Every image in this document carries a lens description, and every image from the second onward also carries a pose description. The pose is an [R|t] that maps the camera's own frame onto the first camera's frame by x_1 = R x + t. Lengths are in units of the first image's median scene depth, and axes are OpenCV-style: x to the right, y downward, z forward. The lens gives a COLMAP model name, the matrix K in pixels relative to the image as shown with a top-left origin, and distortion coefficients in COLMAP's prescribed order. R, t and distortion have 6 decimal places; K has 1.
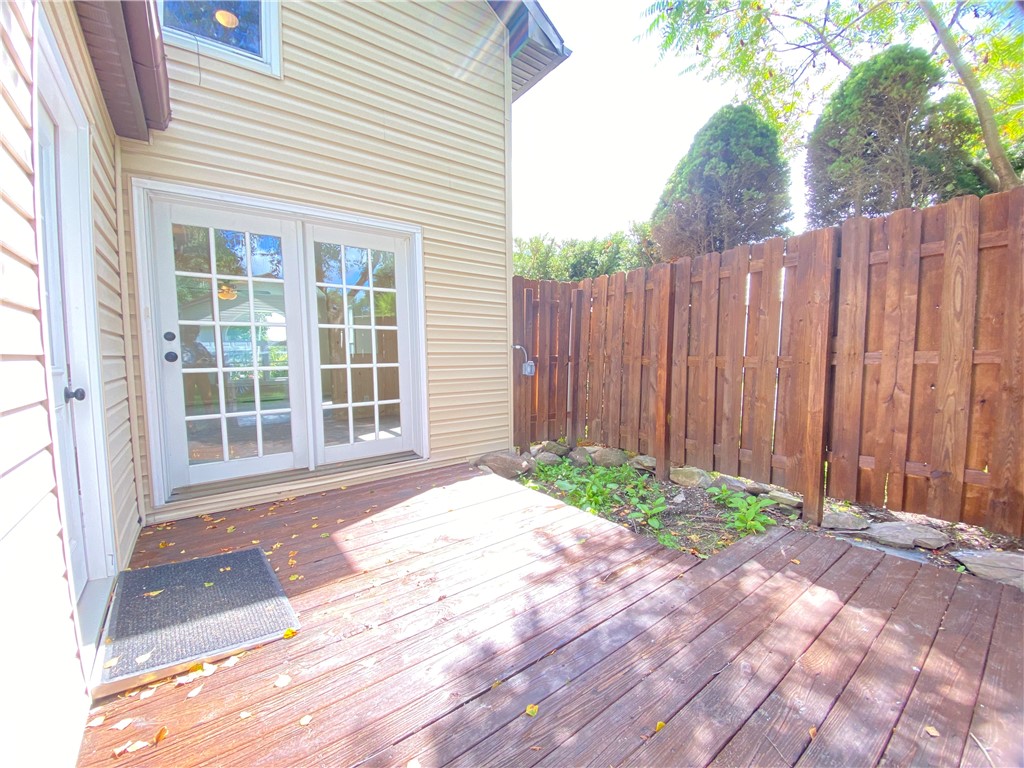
lens RADIAL K [[413.6, 0, 516.1], [0, 413.6, 382.3], [0, 0, 1]] dist [0.033099, -0.023835]
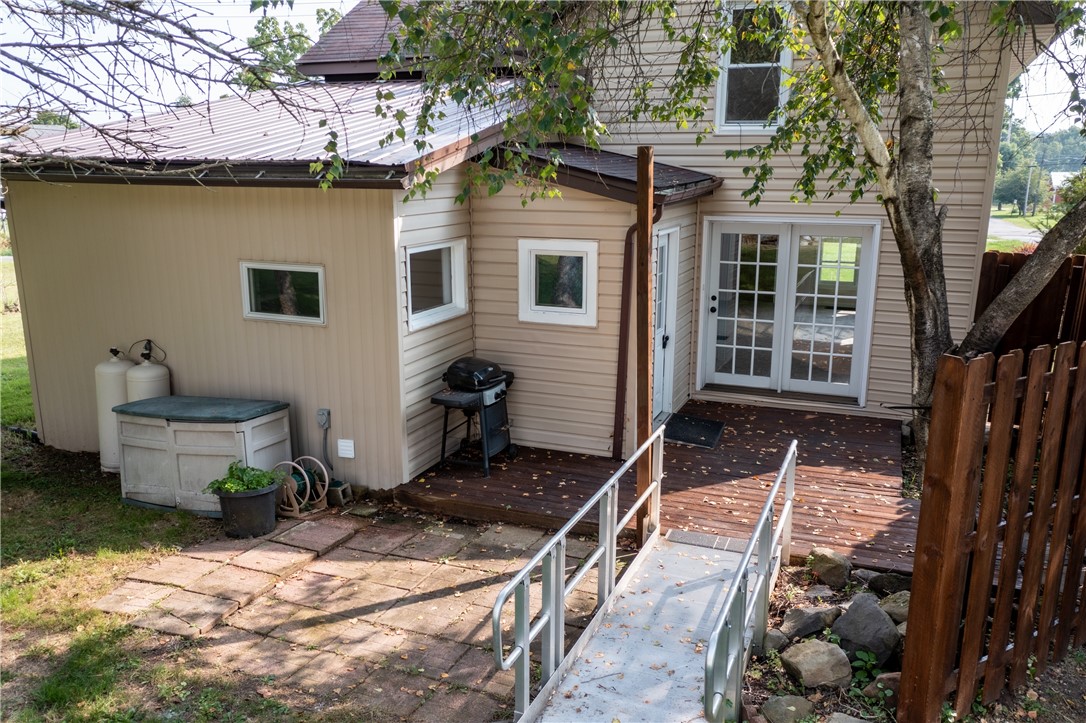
lens RADIAL K [[872.9, 0, 543.0], [0, 872.9, 361.5], [0, 0, 1]] dist [0.008175, 0.005453]
pose [[0.520146, 0.206229, -0.828805, 1.636500], [-0.068972, 0.977383, 0.199913, -0.462284], [0.851288, -0.046819, 0.522606, -1.329645]]
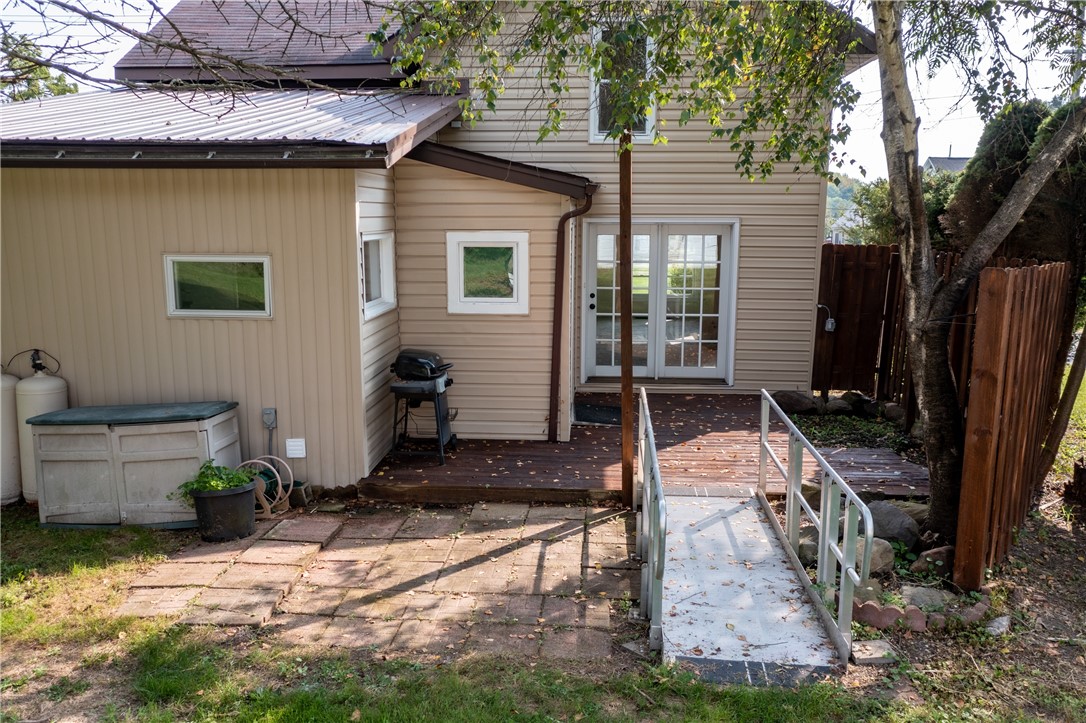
lens RADIAL K [[872.9, 0, 543.0], [0, 872.9, 361.5], [0, 0, 1]] dist [0.008175, 0.005453]
pose [[0.762146, 0.125743, -0.635077, 1.322834], [-0.058685, 0.990337, 0.125657, -0.257699], [0.644740, -0.058499, 0.762160, -1.858587]]
